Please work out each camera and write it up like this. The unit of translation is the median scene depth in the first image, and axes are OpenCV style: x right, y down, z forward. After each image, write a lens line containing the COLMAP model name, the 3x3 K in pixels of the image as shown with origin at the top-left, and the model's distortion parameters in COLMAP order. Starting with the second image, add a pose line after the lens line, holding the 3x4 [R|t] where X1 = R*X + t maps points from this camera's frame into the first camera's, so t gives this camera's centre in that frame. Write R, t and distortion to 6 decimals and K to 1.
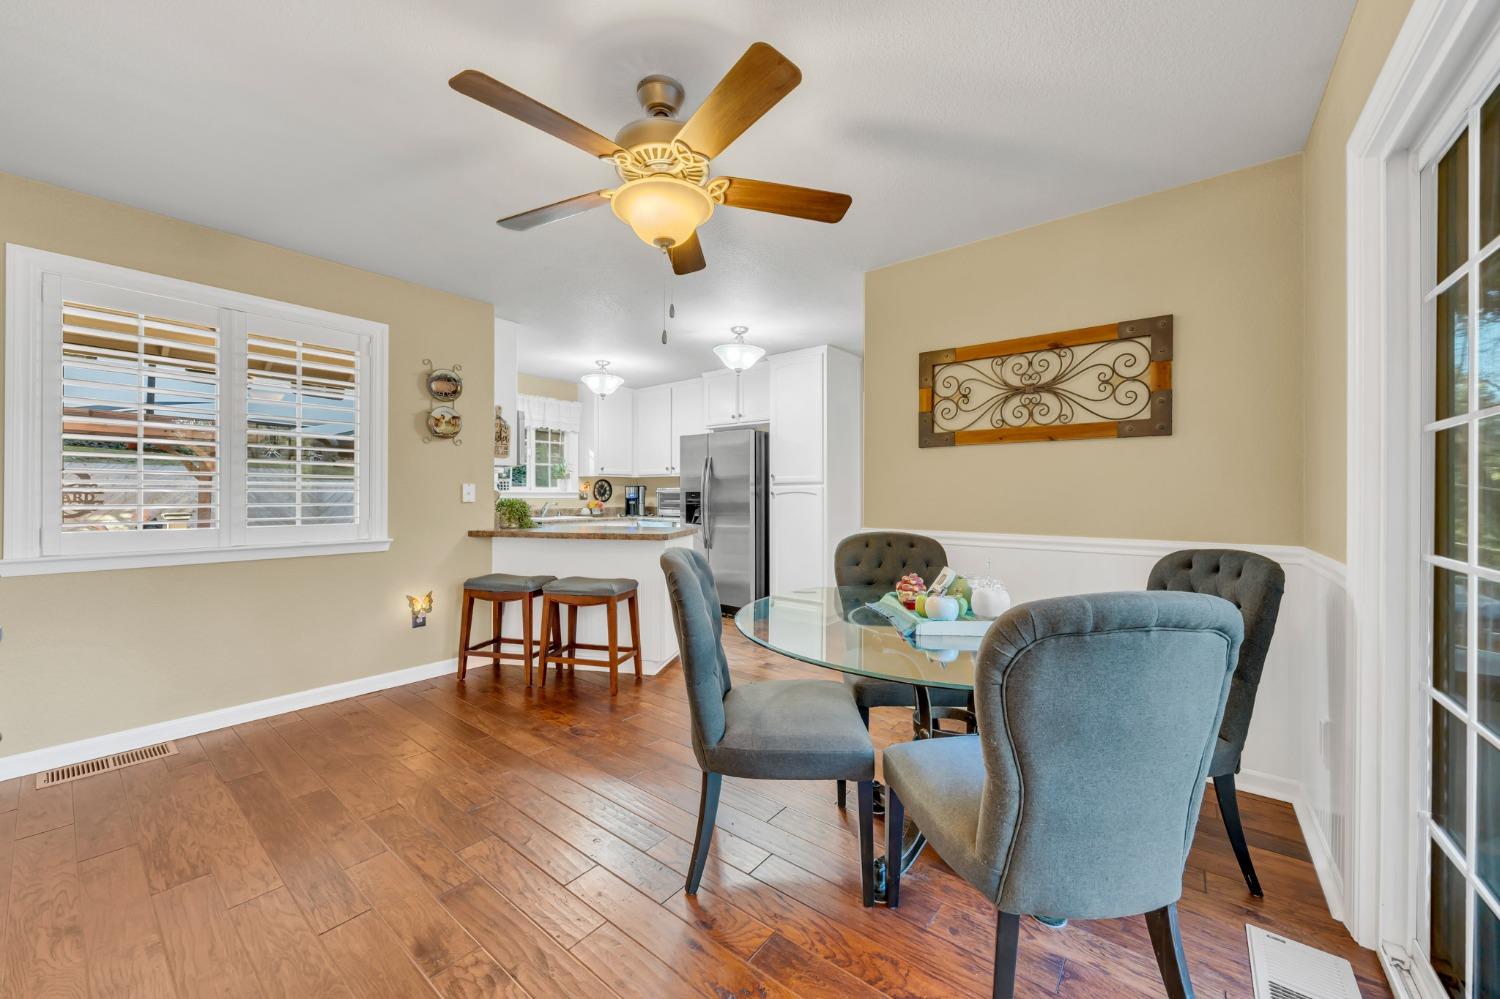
lens RADIAL K [[543.7, 0, 748.8], [0, 543.7, 496.7], [0, 0, 1]] dist [-0.006038, -0.000054]
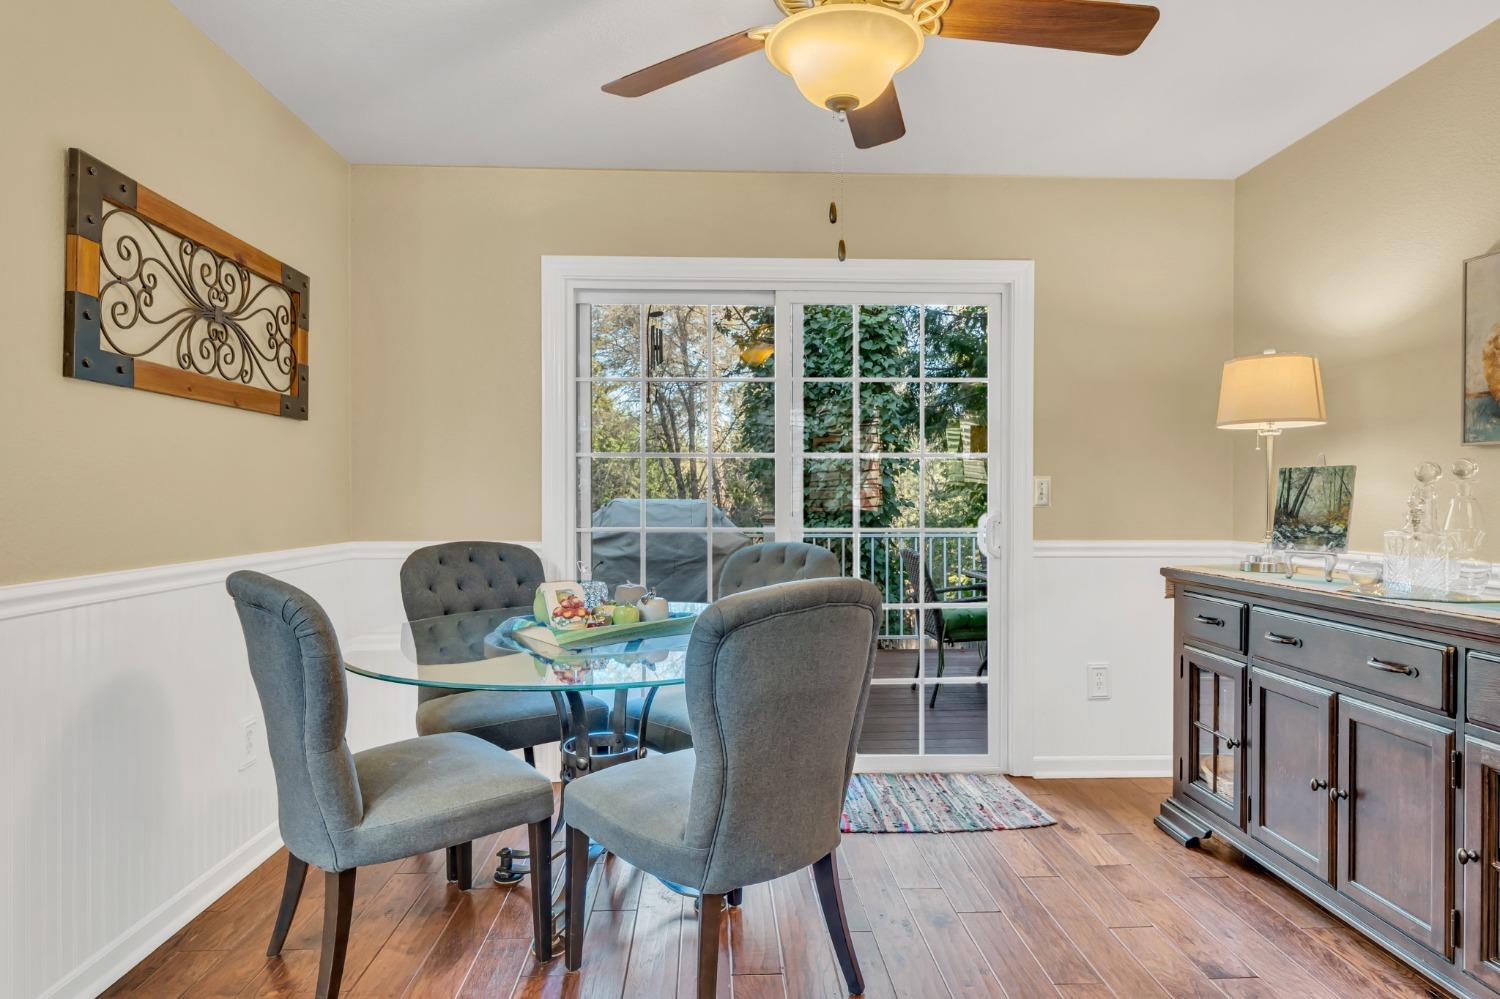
lens RADIAL K [[845.1, 0, 746.1], [0, 845.1, 501.3], [0, 0, 1]] dist [0.002510, -0.002484]
pose [[-0.645514, -0.009349, 0.763692, -0.512162], [-0.001609, 0.999940, 0.010881, -0.004052], [-0.763747, 0.005795, -0.645490, 1.042804]]
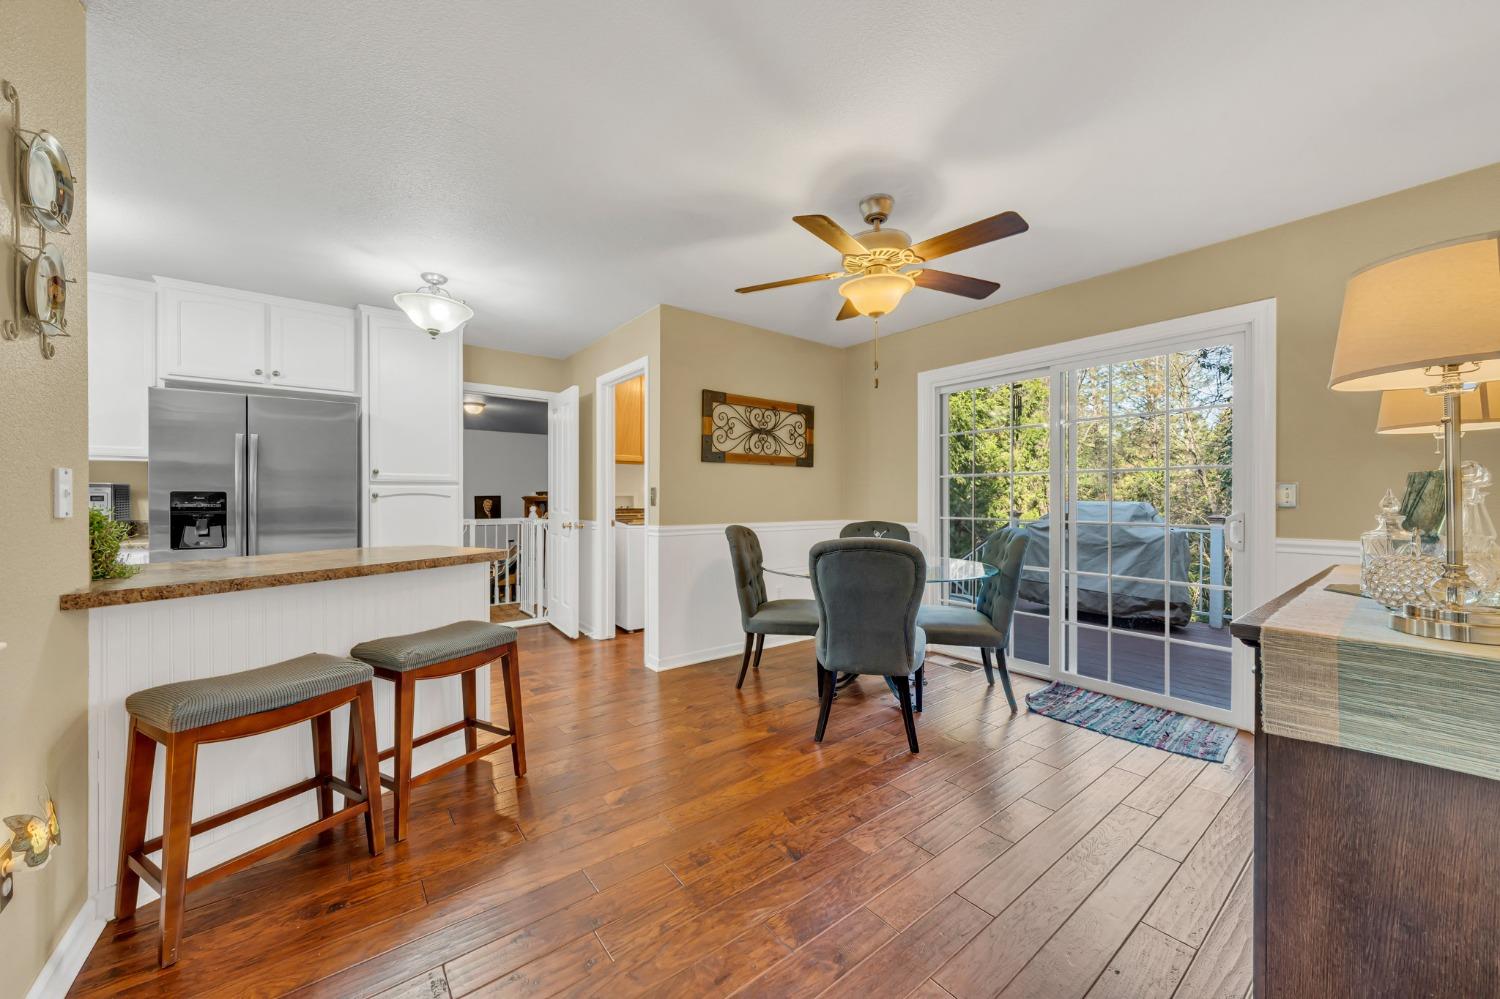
lens RADIAL K [[543.7, 0, 745.6], [0, 543.7, 501.7], [0, 0, 1]] dist [-0.006038, -0.000054]
pose [[0.251688, -0.009094, 0.967766, -0.940383], [0.001852, 0.999959, 0.008915, -0.004945], [-0.967807, -0.000451, 0.251695, 0.582163]]
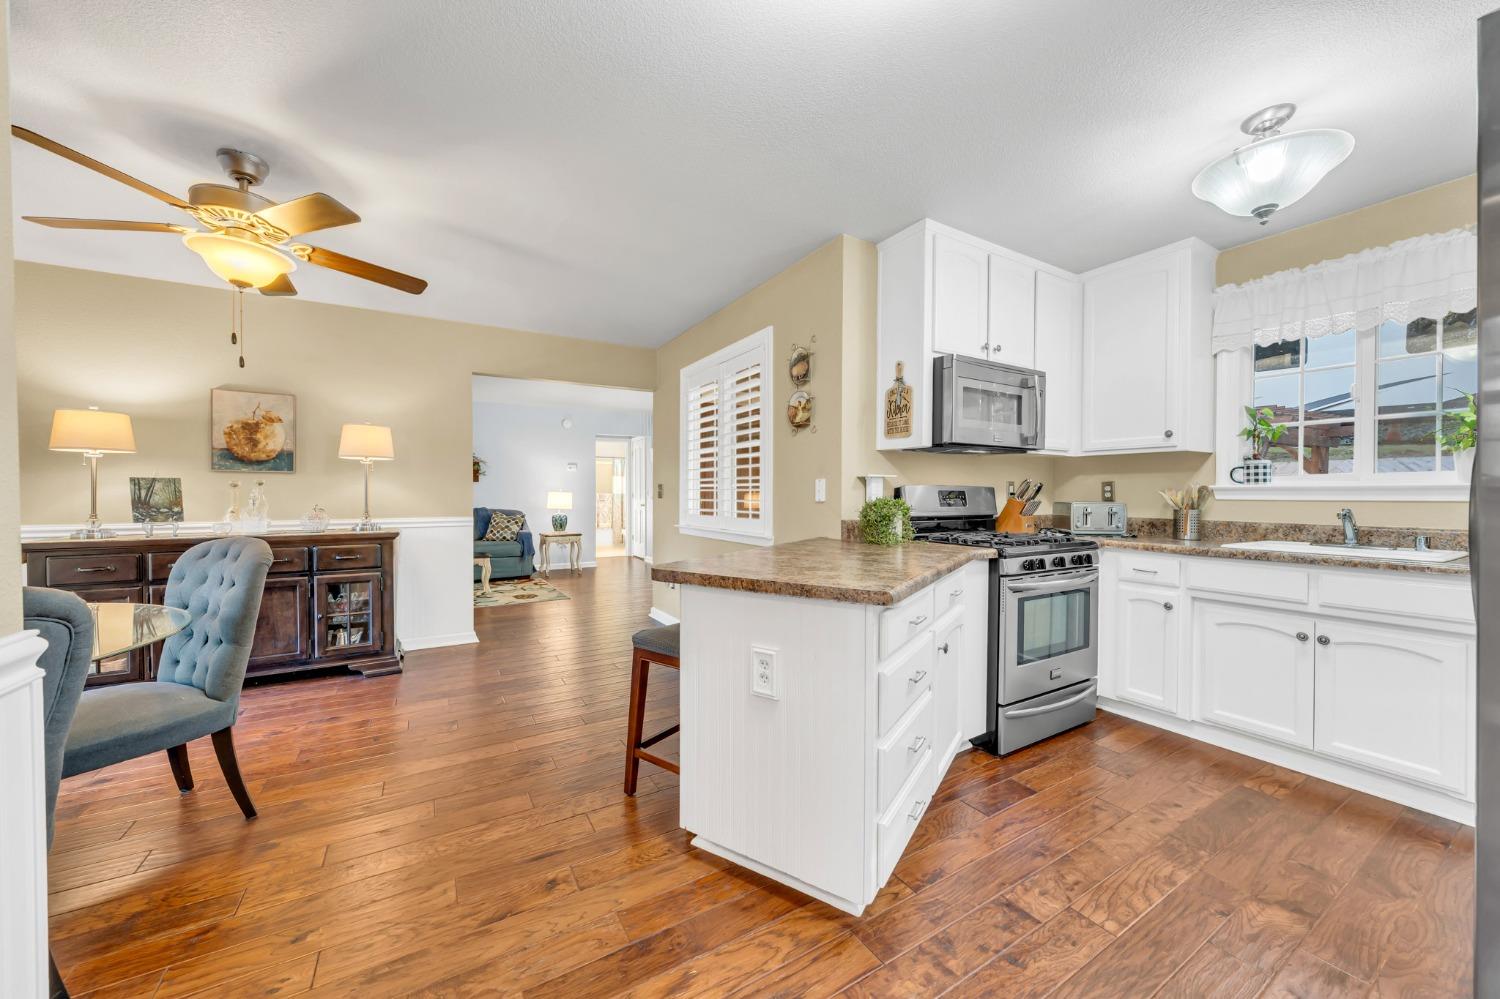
lens RADIAL K [[543.7, 0, 754.7], [0, 543.7, 502.2], [0, 0, 1]] dist [-0.006038, -0.000054]
pose [[-0.354572, 0.011120, -0.934962, 0.334966], [-0.002477, 0.999915, 0.012832, 0.000083], [0.935025, 0.006865, -0.354514, 1.494159]]
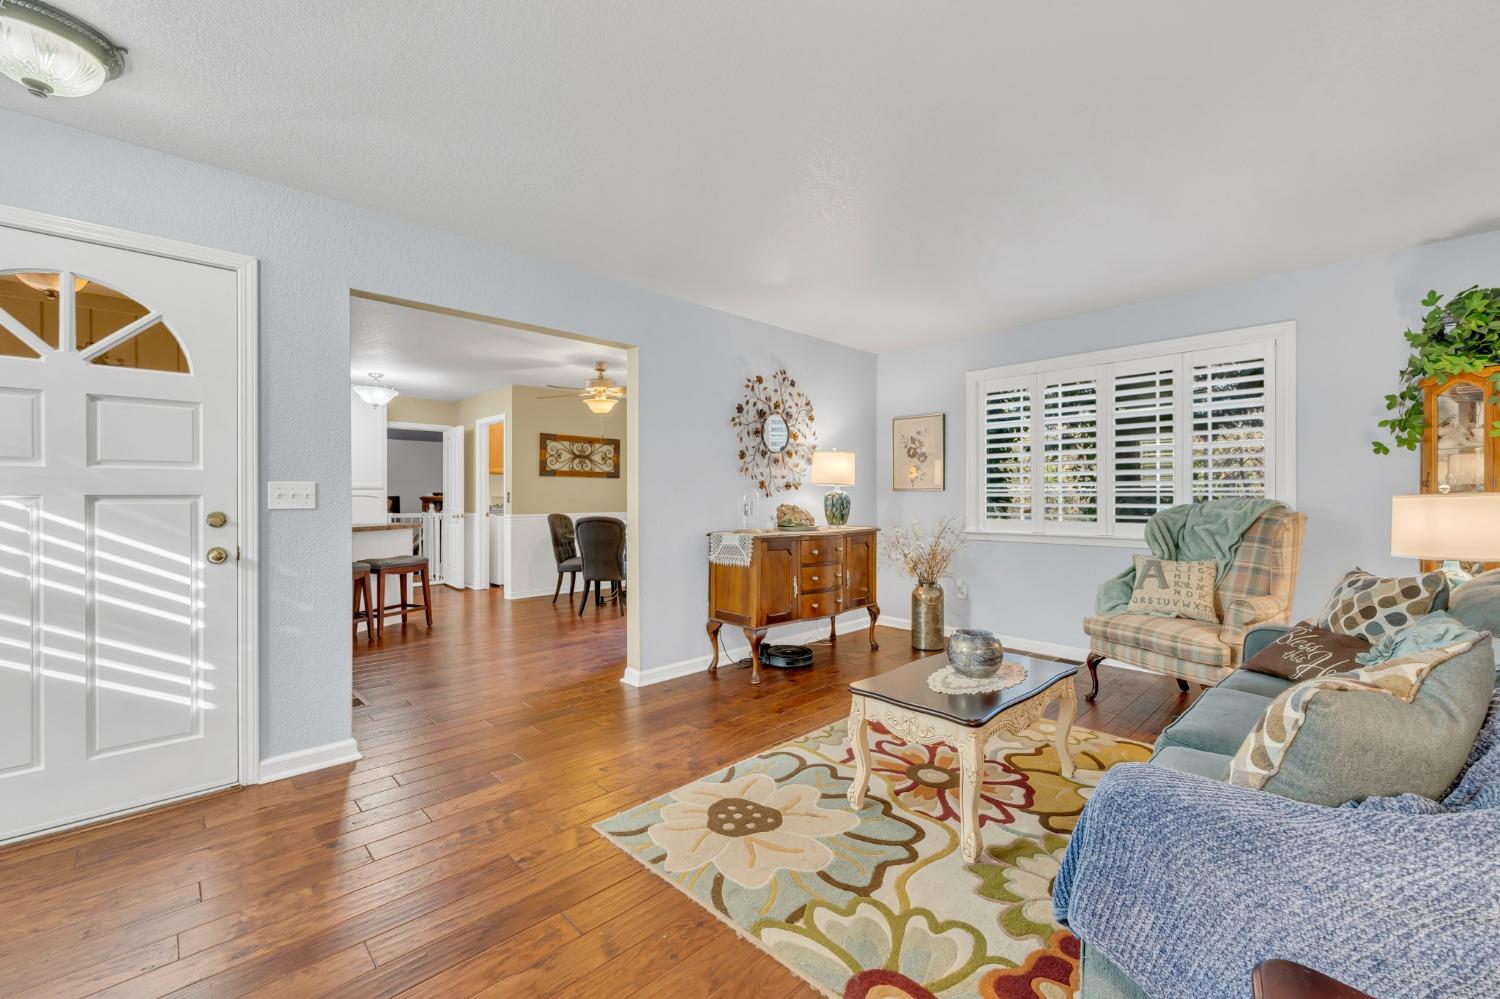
lens RADIAL K [[610.7, 0, 739.1], [0, 610.7, 497.6], [0, 0, 1]] dist [0.002064, -0.000279]
pose [[0.149631, -0.004634, 0.988731, -2.019431], [0.004424, 0.999982, 0.004017, -0.010683], [-0.988732, 0.003773, 0.149649, -0.154844]]
